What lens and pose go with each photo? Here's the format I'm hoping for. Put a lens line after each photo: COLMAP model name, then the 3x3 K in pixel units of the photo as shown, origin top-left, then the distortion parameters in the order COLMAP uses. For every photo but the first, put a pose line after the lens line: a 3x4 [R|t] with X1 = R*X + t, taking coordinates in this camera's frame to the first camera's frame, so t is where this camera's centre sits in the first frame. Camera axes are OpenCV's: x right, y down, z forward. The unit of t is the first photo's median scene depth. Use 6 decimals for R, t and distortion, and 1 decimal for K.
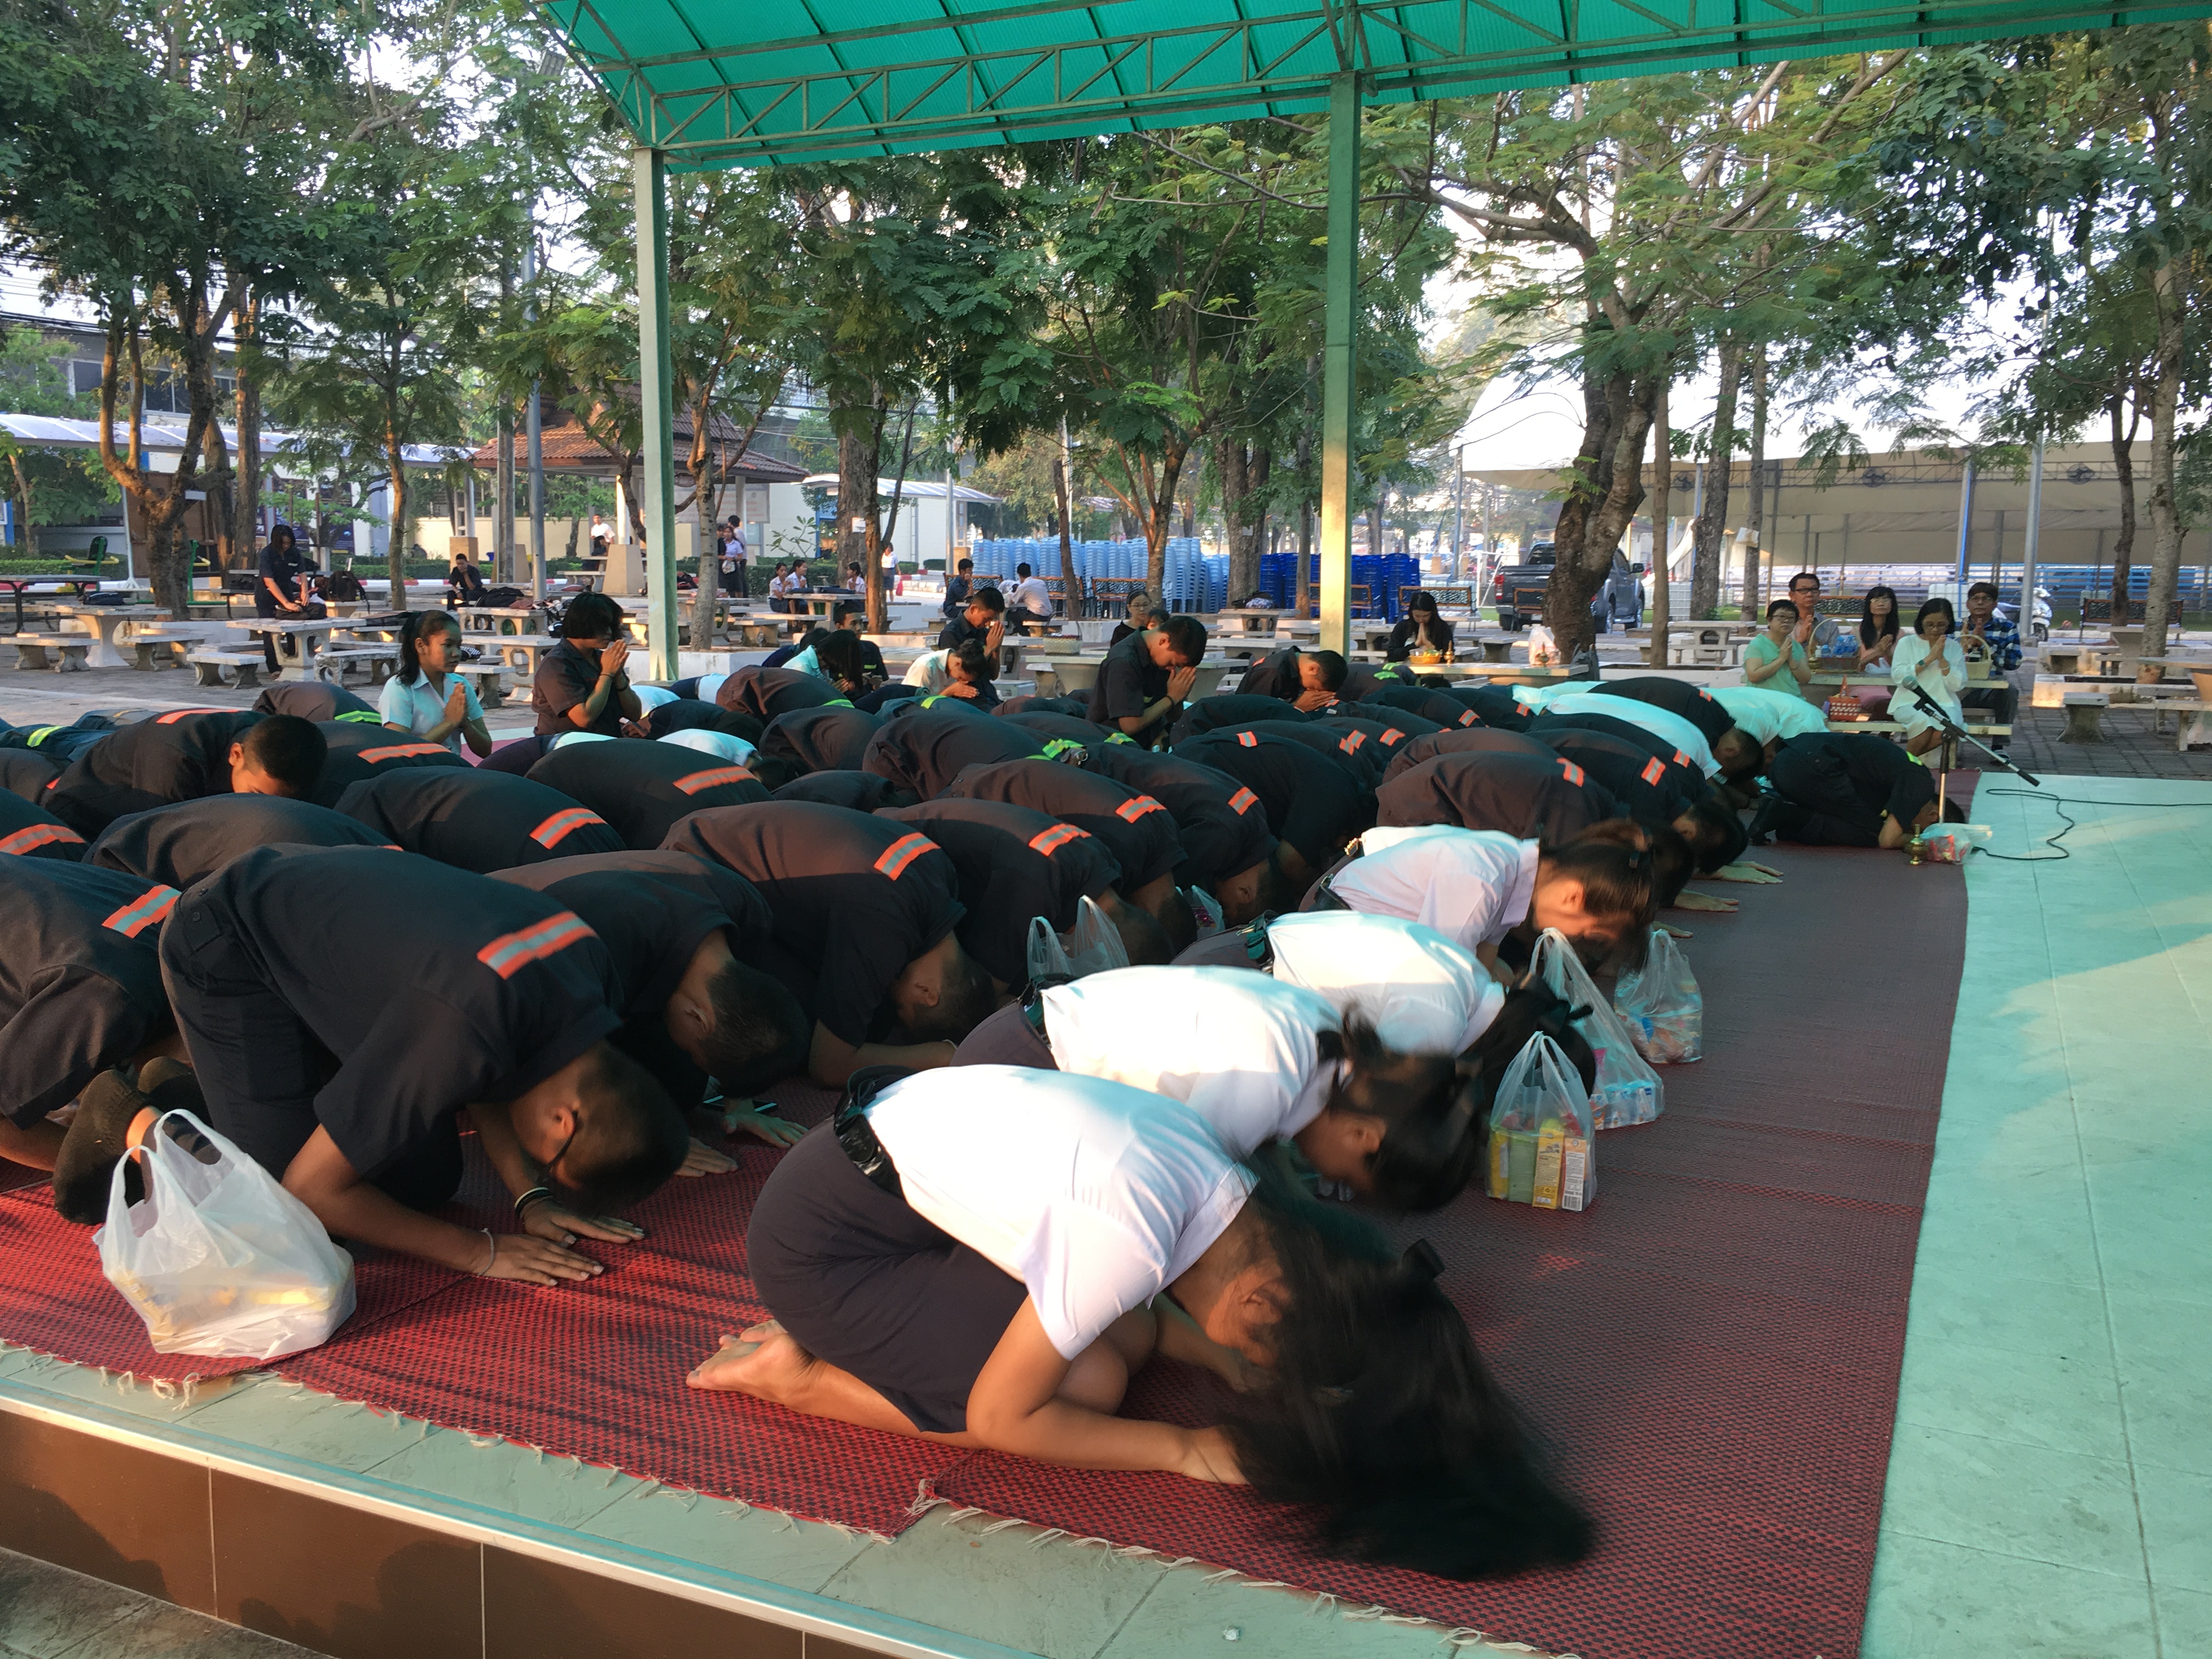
lens RADIAL K [[1961.0, 0, 1094.3], [0, 1961.0, 820.7], [0, 0, 1]] dist [0.065946, -0.102386]
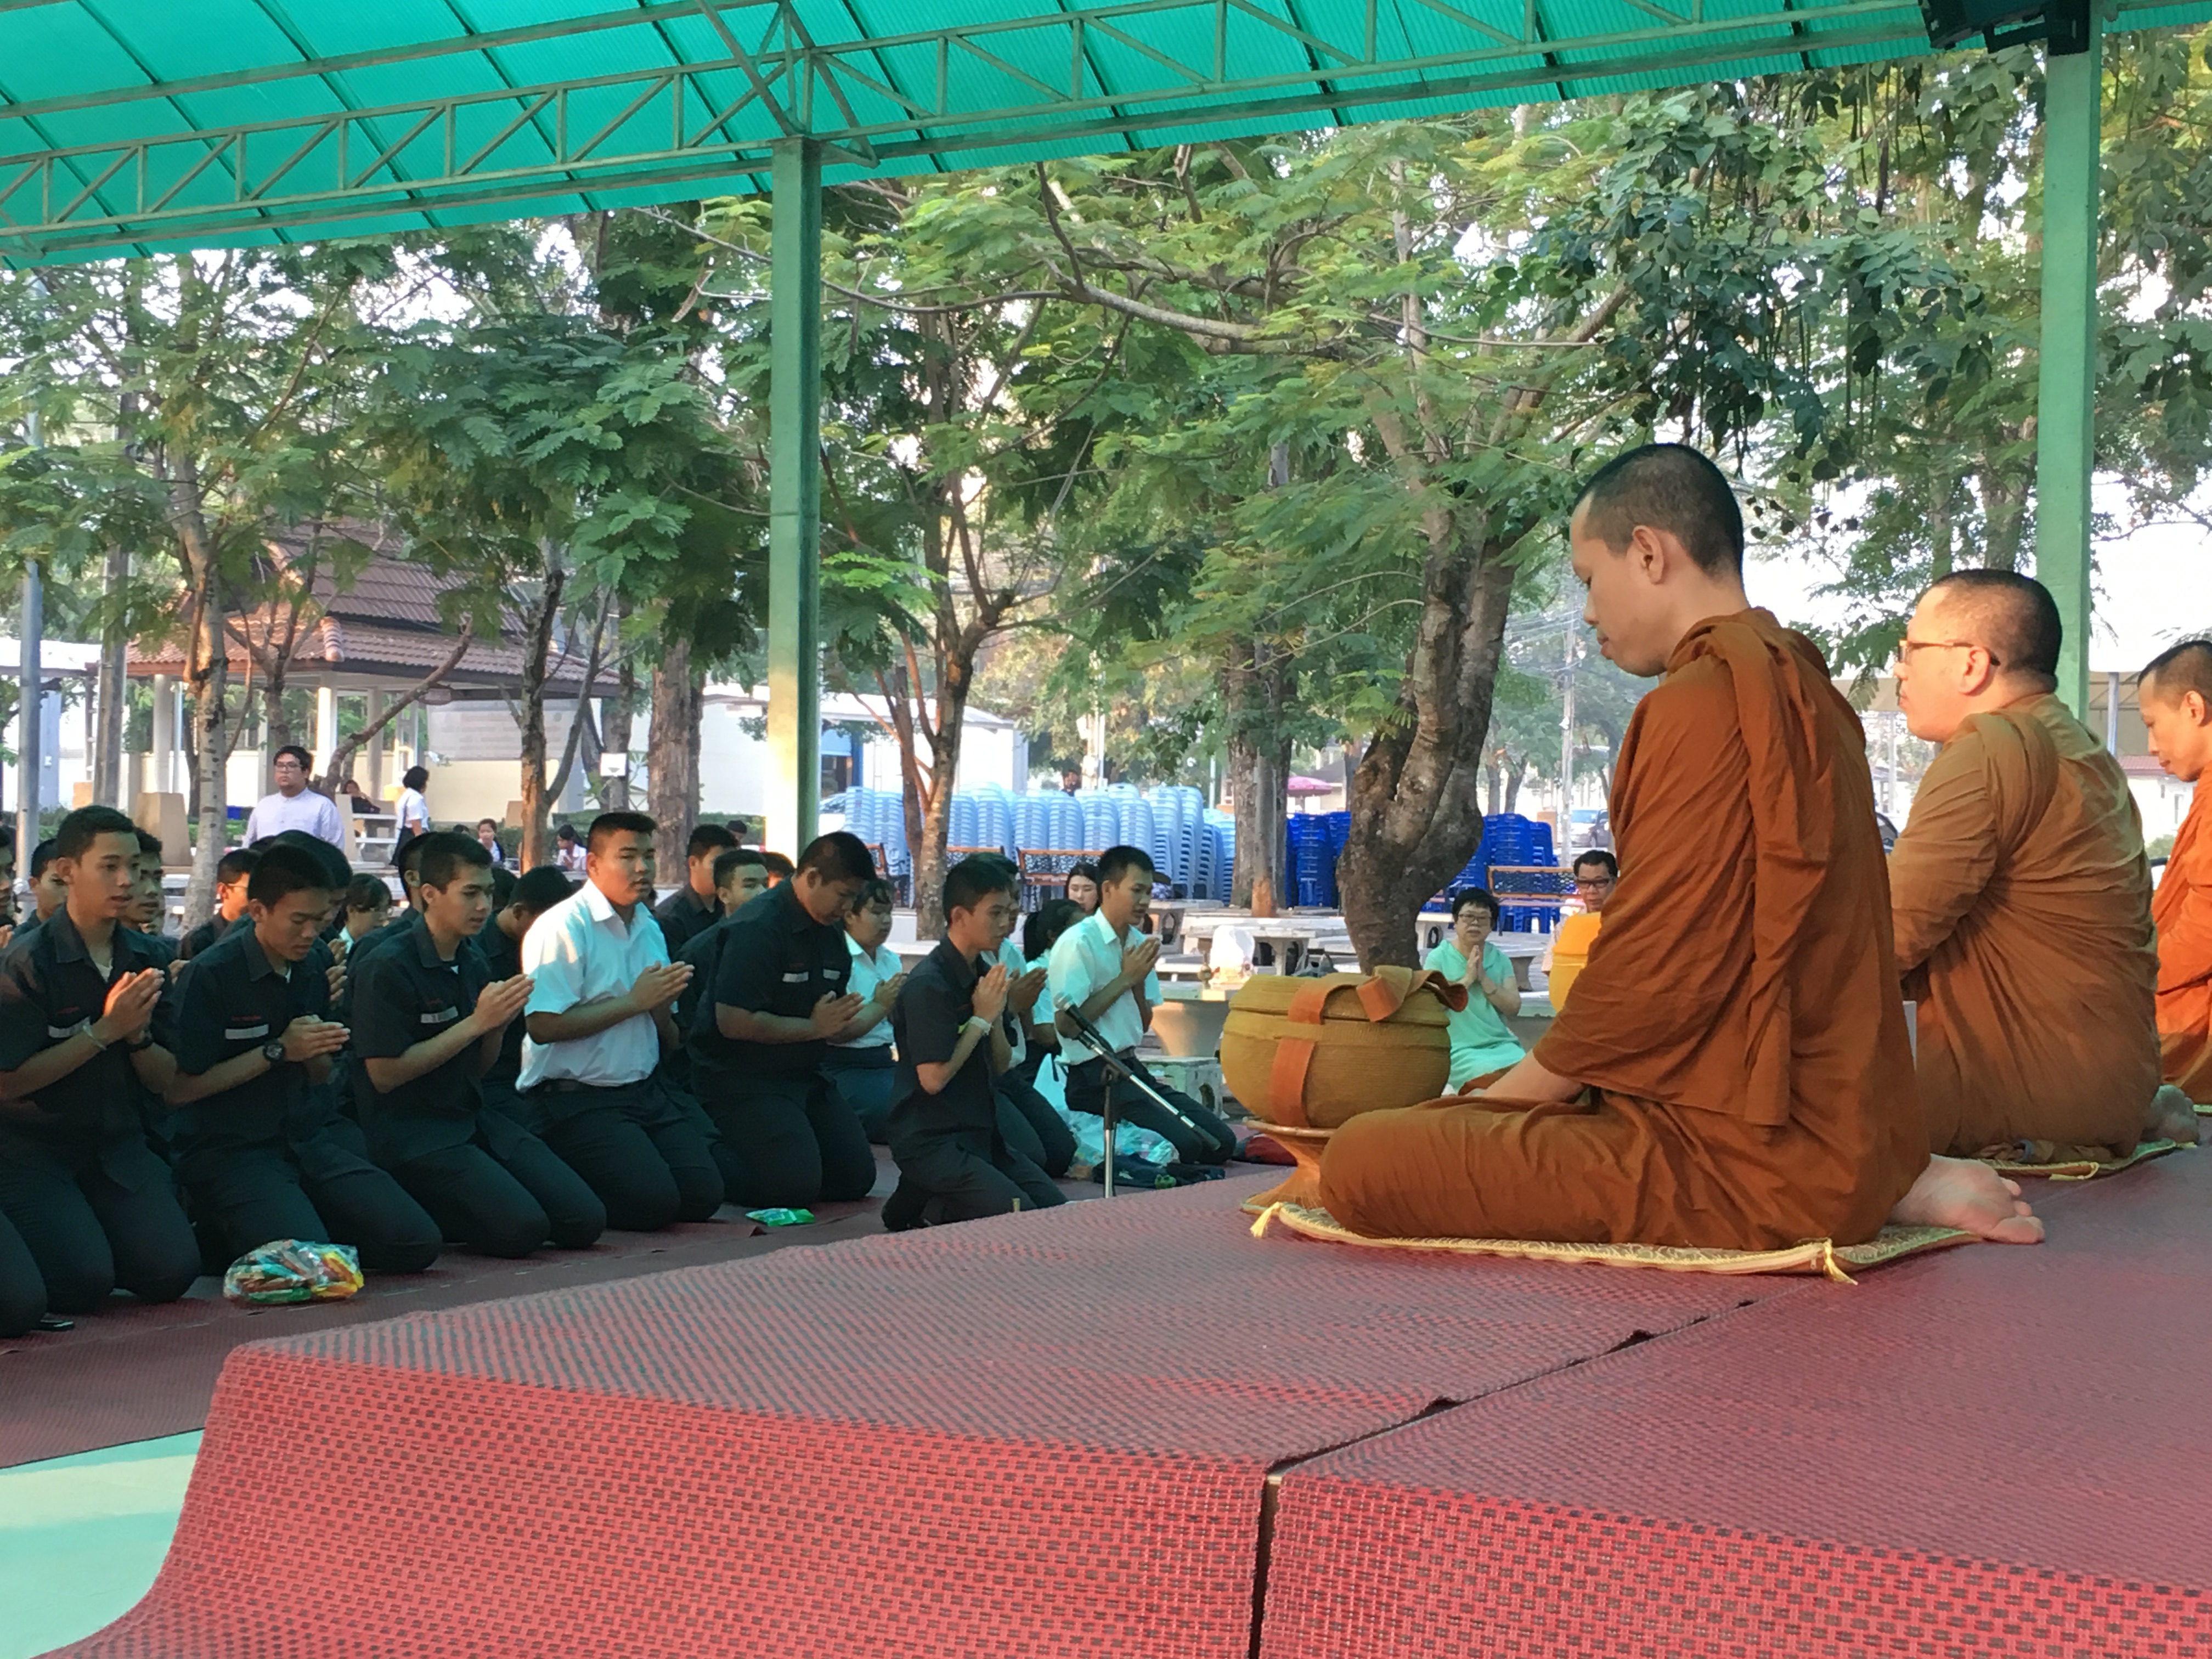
lens RADIAL K [[3366.3, 0, 1106.7], [0, 3366.3, 836.2], [0, 0, 1]] dist [0.055480, 0.000000]
pose [[0.997043, 0.001217, -0.076840, 0.513515], [-0.010859, 0.992073, -0.125190, 0.022859], [0.076078, 0.125655, 0.989153, -0.223979]]
